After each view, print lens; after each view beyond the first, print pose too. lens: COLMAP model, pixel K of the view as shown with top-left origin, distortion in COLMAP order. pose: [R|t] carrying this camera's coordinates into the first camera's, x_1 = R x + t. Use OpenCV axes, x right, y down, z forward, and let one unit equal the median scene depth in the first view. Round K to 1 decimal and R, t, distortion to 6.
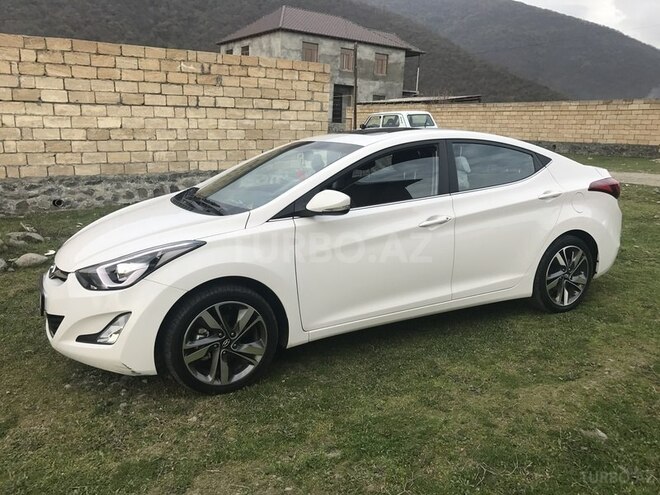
lens RADIAL K [[535.5, 0, 332.3], [0, 535.5, 244.5], [0, 0, 1]] dist [0.006116, 0.006678]
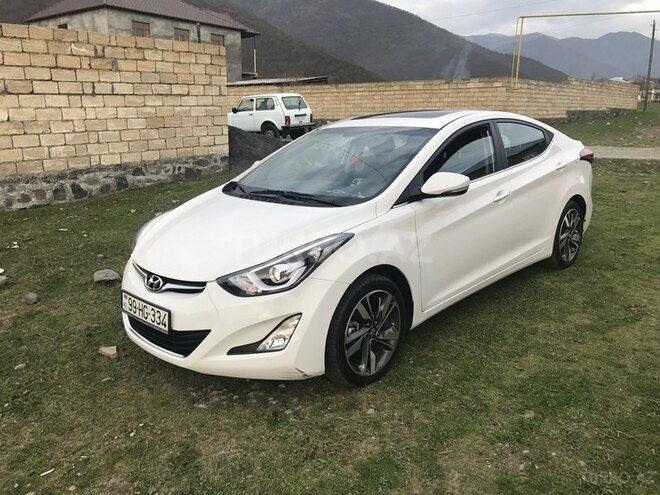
lens RADIAL K [[535.5, 0, 332.3], [0, 535.5, 244.5], [0, 0, 1]] dist [0.006116, 0.006678]
pose [[0.952039, -0.104044, 0.287745, -0.157820], [0.095033, 0.994450, 0.045149, -0.009245], [-0.290845, -0.015639, 0.956642, 0.020054]]
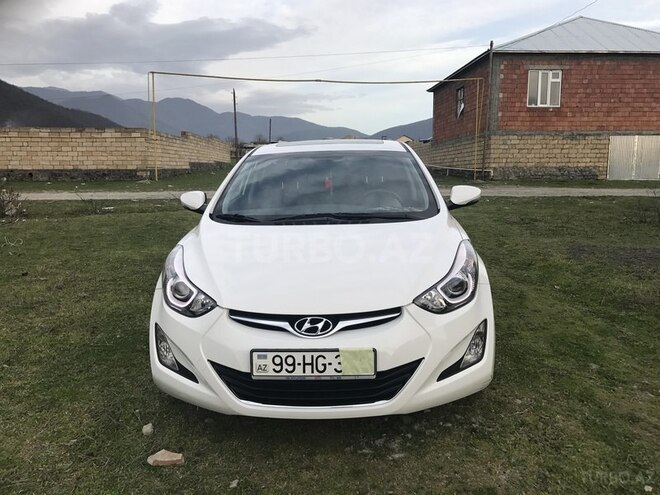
lens RADIAL K [[532.7, 0, 325.0], [0, 532.7, 248.3], [0, 0, 1]] dist [0.006443, 0.008093]
pose [[0.513617, -0.160019, 0.842966, -0.352638], [0.198988, 0.977884, 0.064388, -0.031311], [-0.834626, 0.134669, 0.534100, 0.194103]]
